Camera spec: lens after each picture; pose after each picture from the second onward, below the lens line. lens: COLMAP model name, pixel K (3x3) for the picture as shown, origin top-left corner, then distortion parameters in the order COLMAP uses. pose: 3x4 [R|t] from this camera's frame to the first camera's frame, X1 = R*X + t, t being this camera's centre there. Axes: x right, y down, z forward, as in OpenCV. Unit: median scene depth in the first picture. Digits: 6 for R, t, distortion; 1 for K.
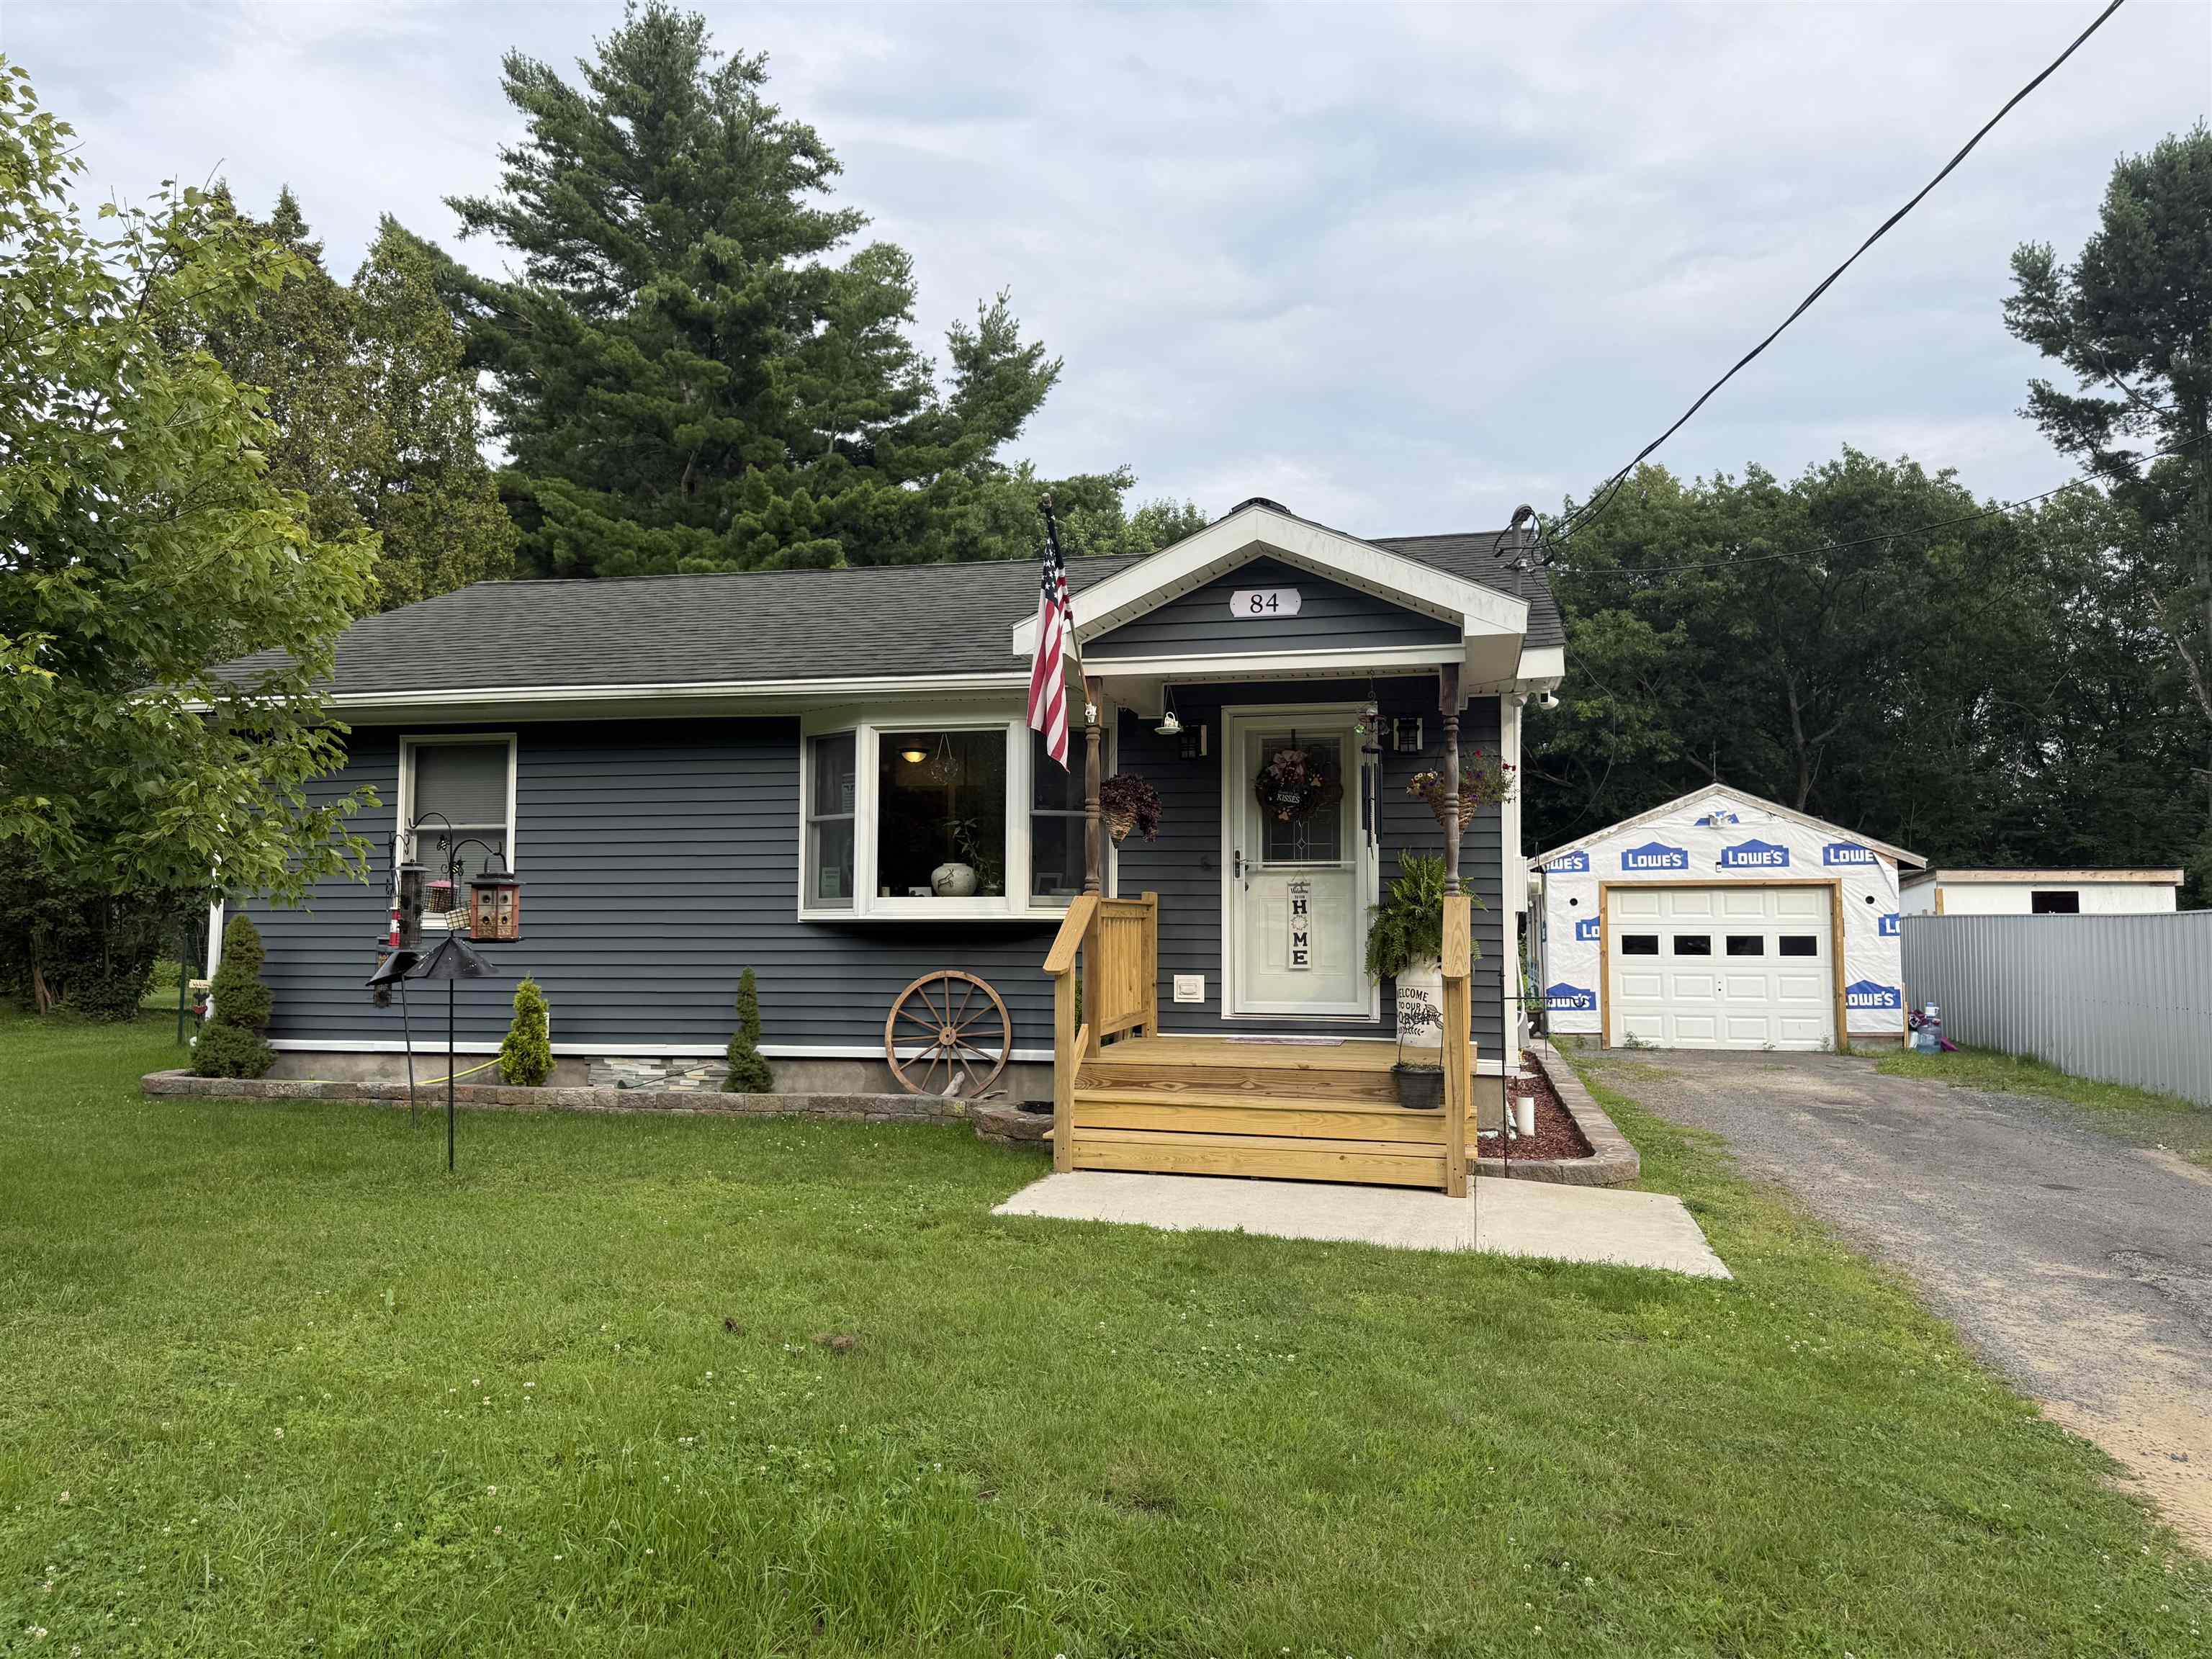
lens RADIAL K [[1552.3, 0, 1114.7], [0, 1552.3, 839.3], [0, 0, 1]] dist [0.104879, -0.163902]
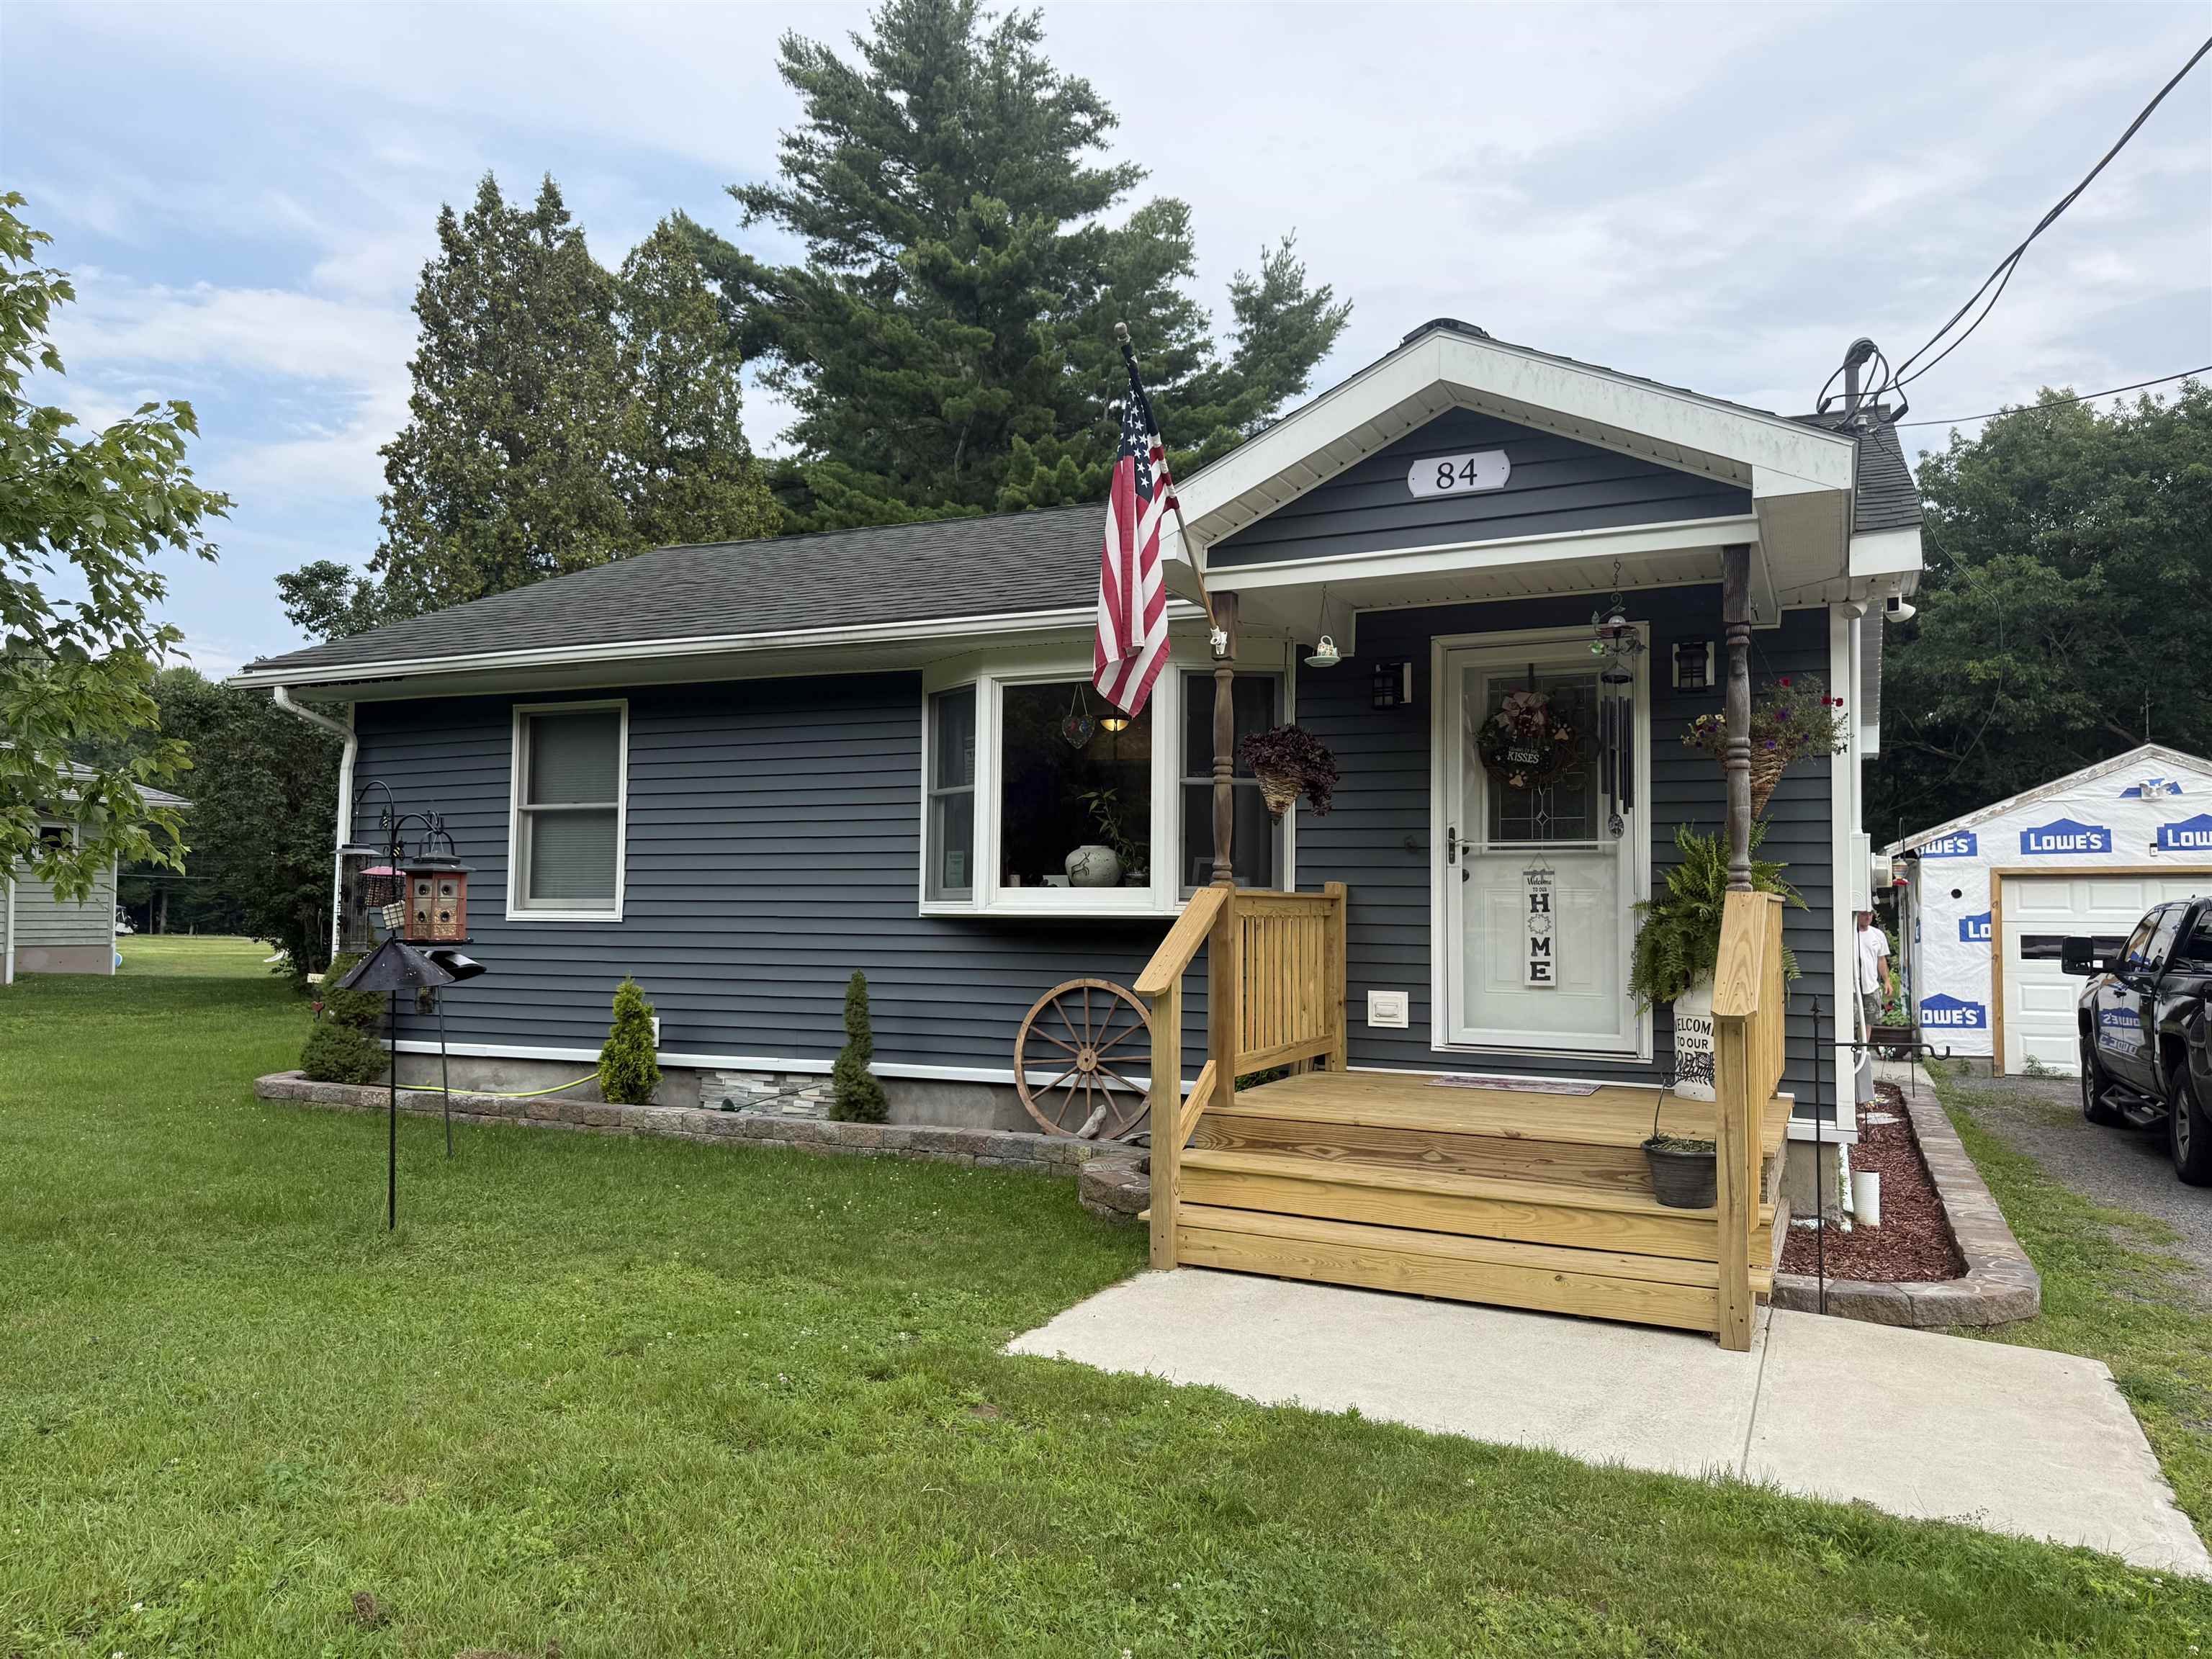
lens RADIAL K [[1550.5, 0, 1108.3], [0, 1550.5, 840.4], [0, 0, 1]] dist [0.089395, -0.131999]
pose [[0.977133, -0.003314, -0.212604, 0.062733], [0.005309, 0.999947, 0.008814, 0.004877], [0.212563, -0.009741, 0.977099, 0.185556]]
